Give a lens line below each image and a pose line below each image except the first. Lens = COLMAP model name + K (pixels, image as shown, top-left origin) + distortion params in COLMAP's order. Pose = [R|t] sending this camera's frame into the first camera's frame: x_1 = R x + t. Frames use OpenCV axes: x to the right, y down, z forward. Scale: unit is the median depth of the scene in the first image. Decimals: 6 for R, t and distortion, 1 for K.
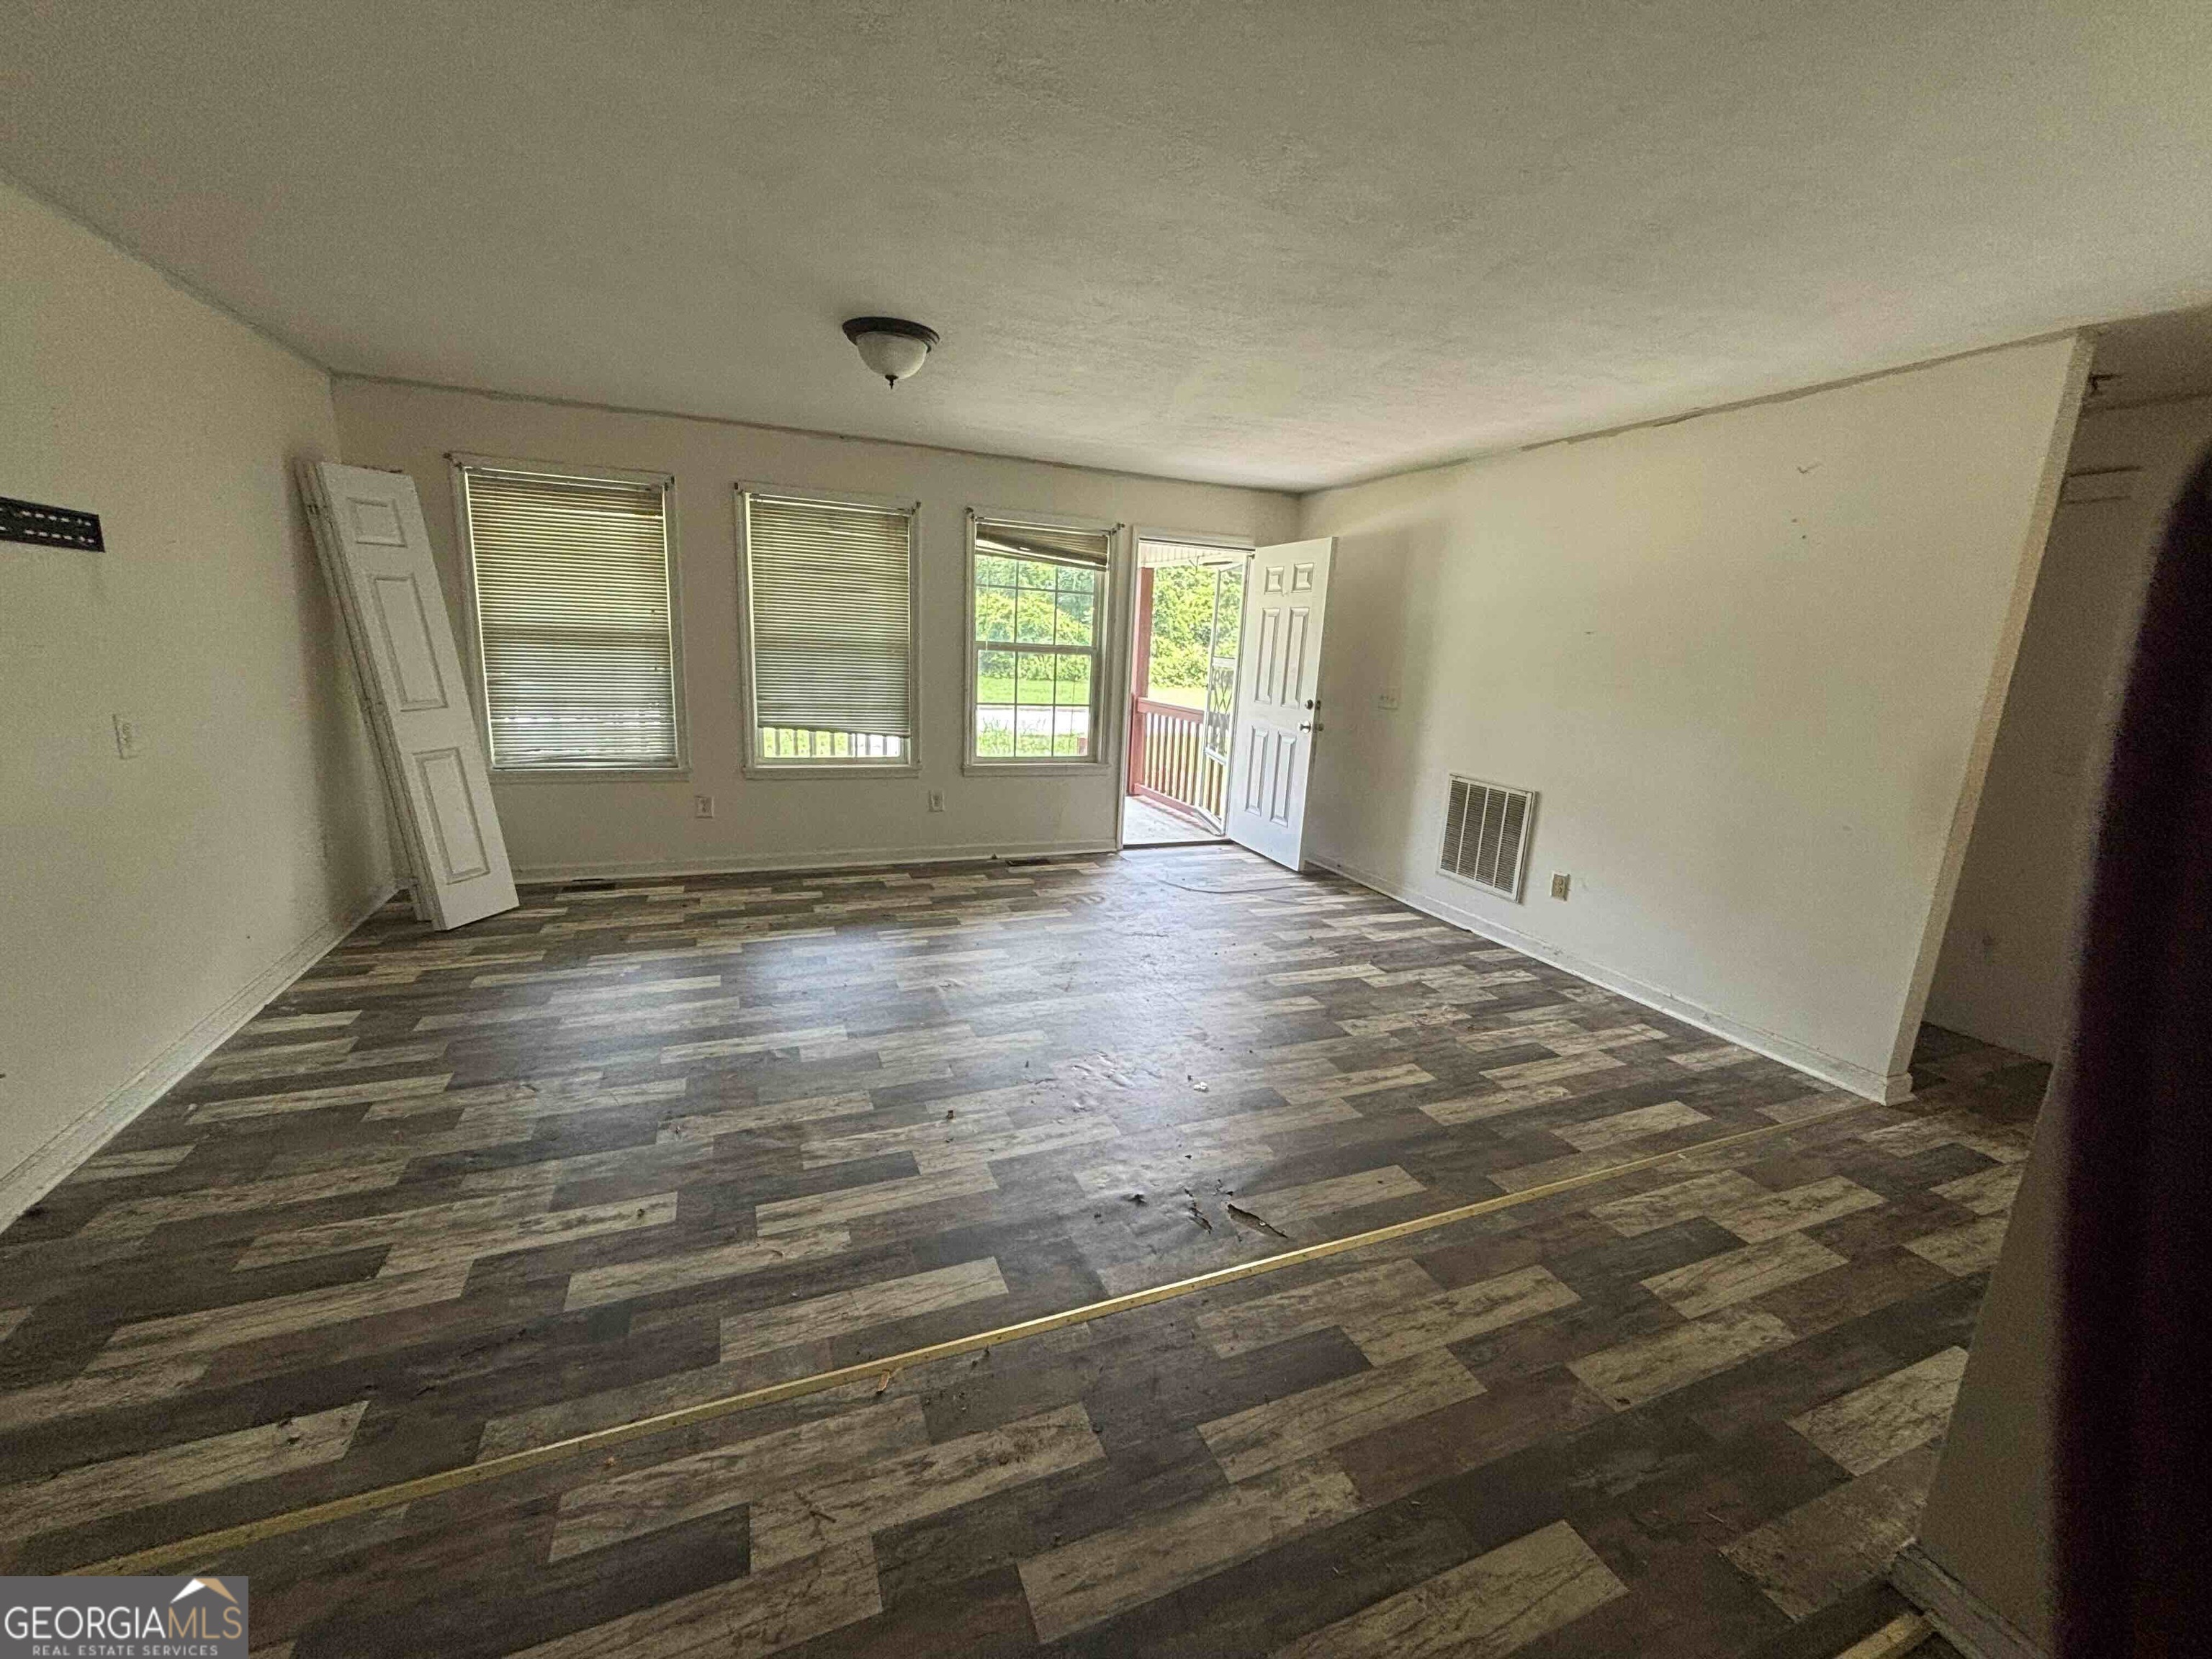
lens RADIAL K [[896.3, 0, 1102.3], [0, 896.3, 831.4], [0, 0, 1]] dist [0.011764, -0.002461]
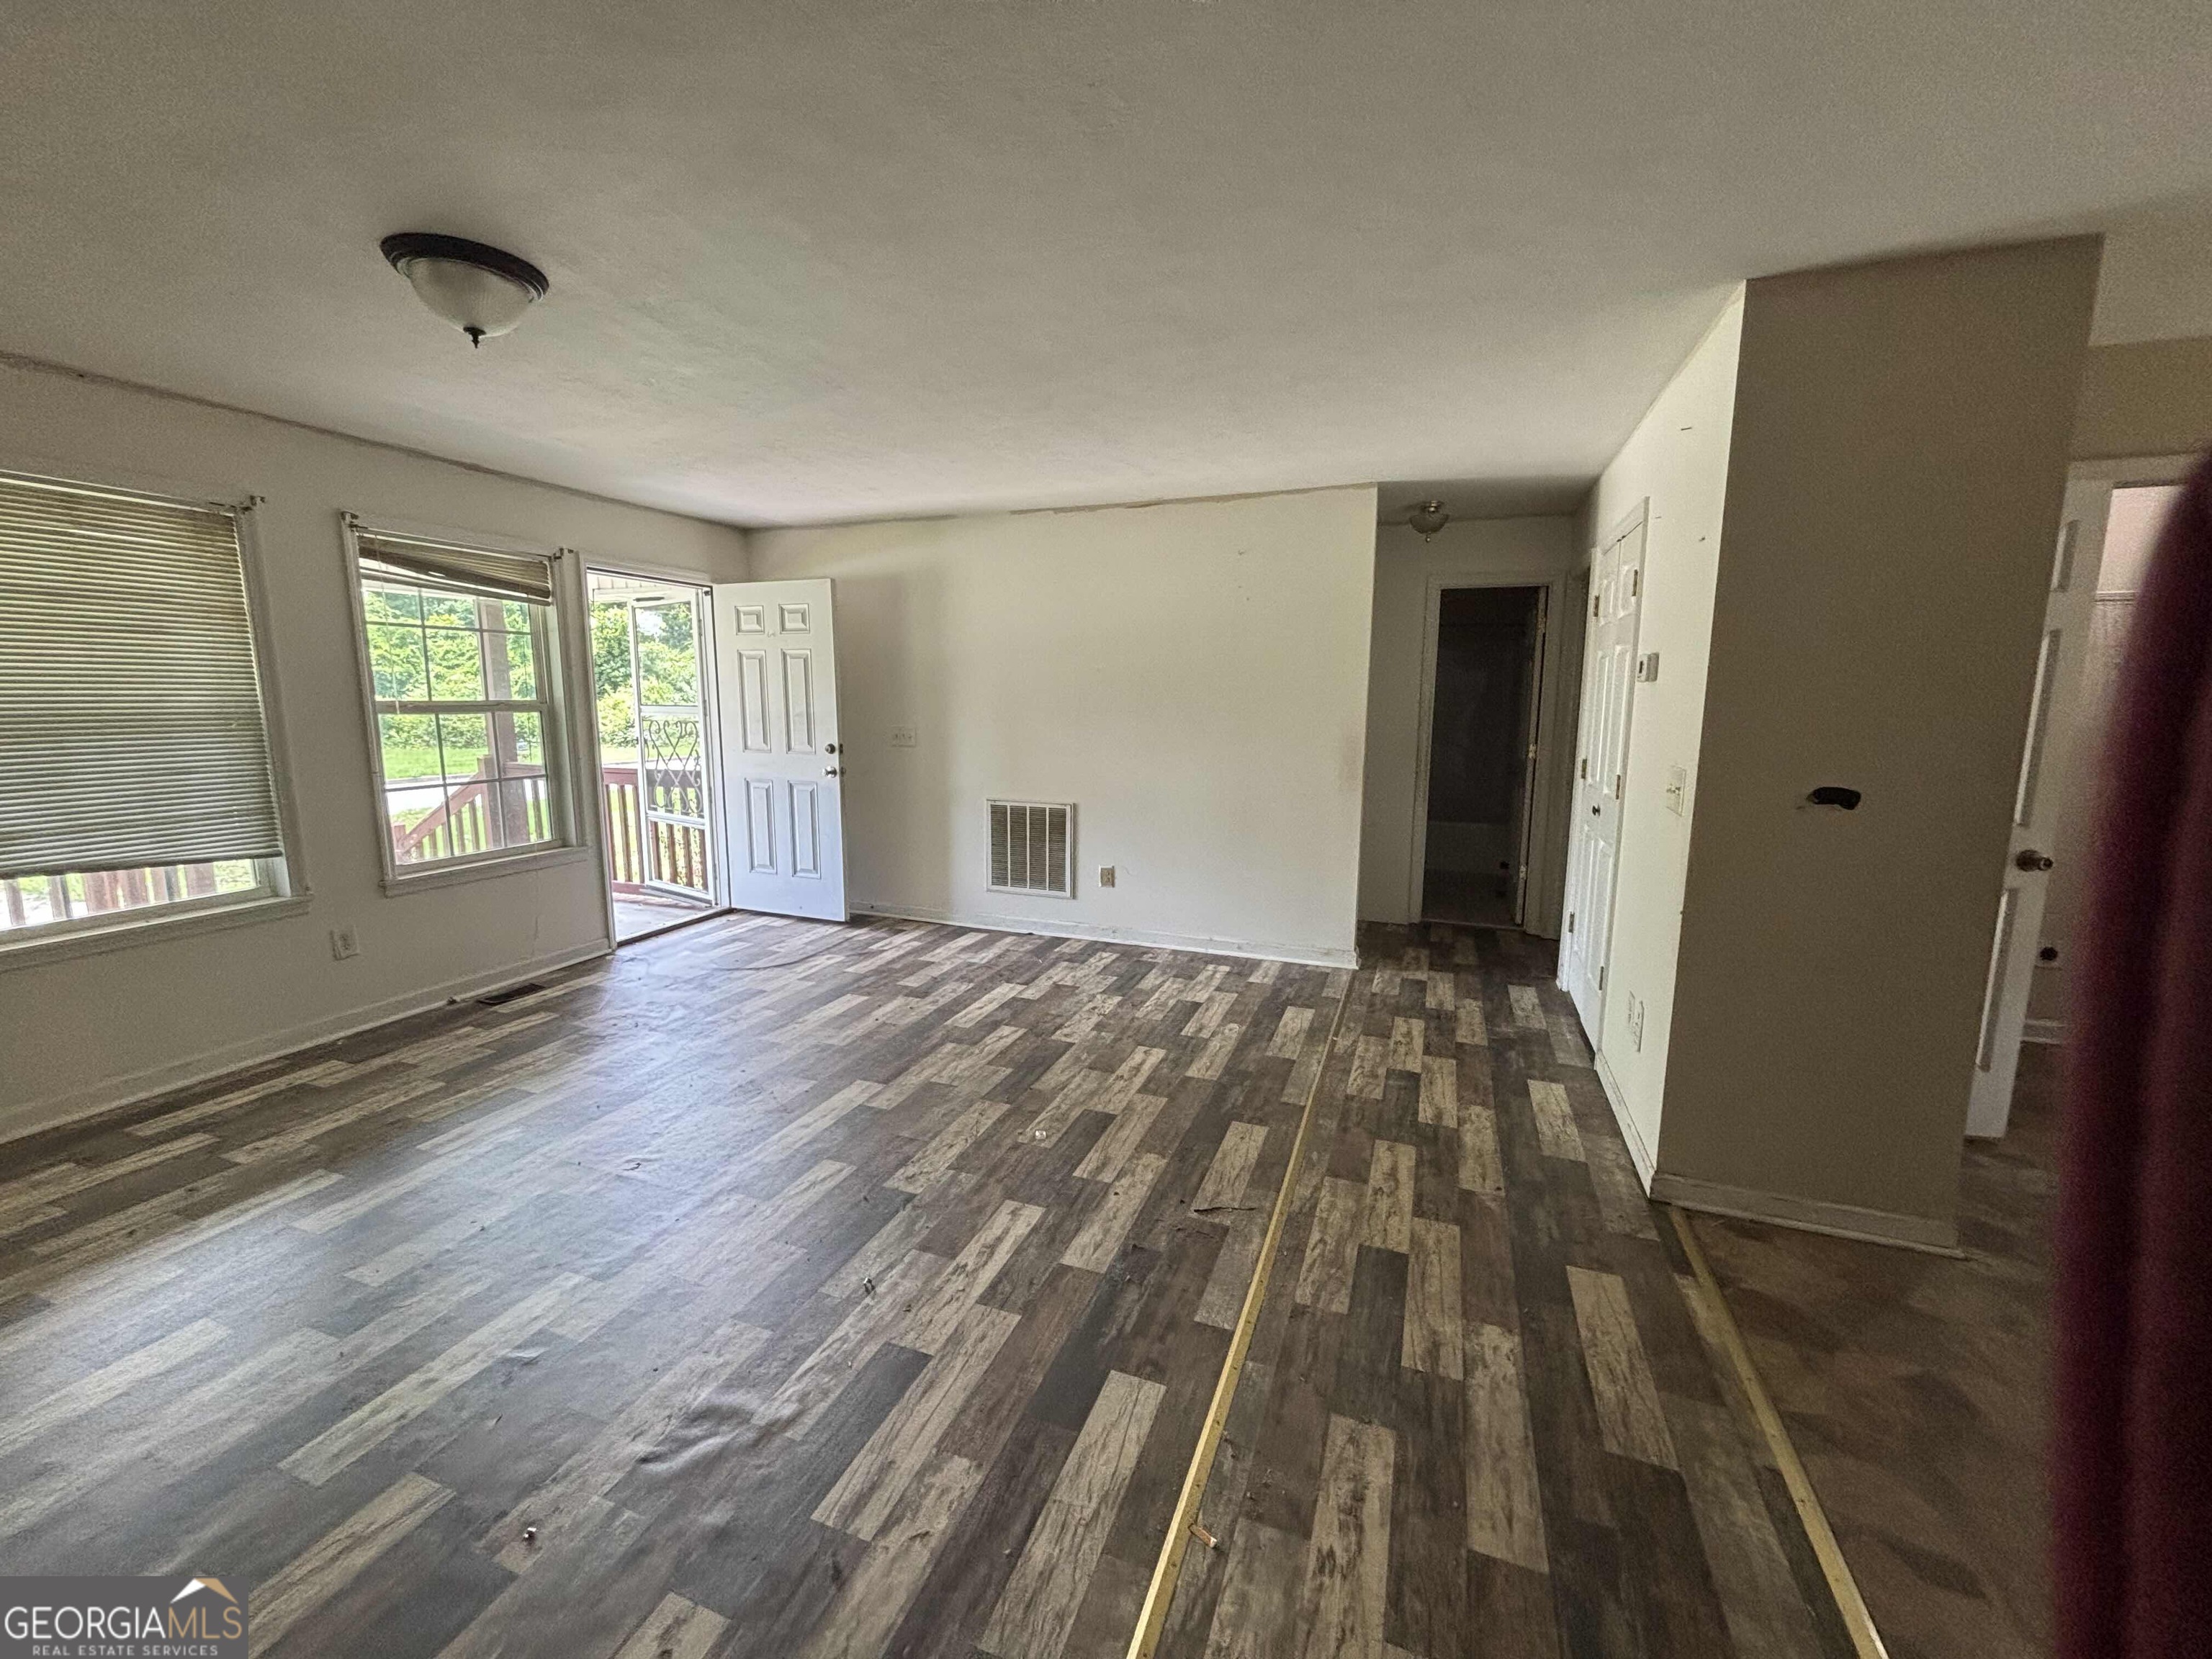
lens RADIAL K [[896.3, 0, 1102.9], [0, 896.3, 827.2], [0, 0, 1]] dist [0.011764, -0.002461]
pose [[0.681972, -0.153895, 0.715004, -0.306362], [0.185720, 0.982006, 0.034224, -0.041560], [-0.707406, 0.109451, 0.698282, 0.141296]]
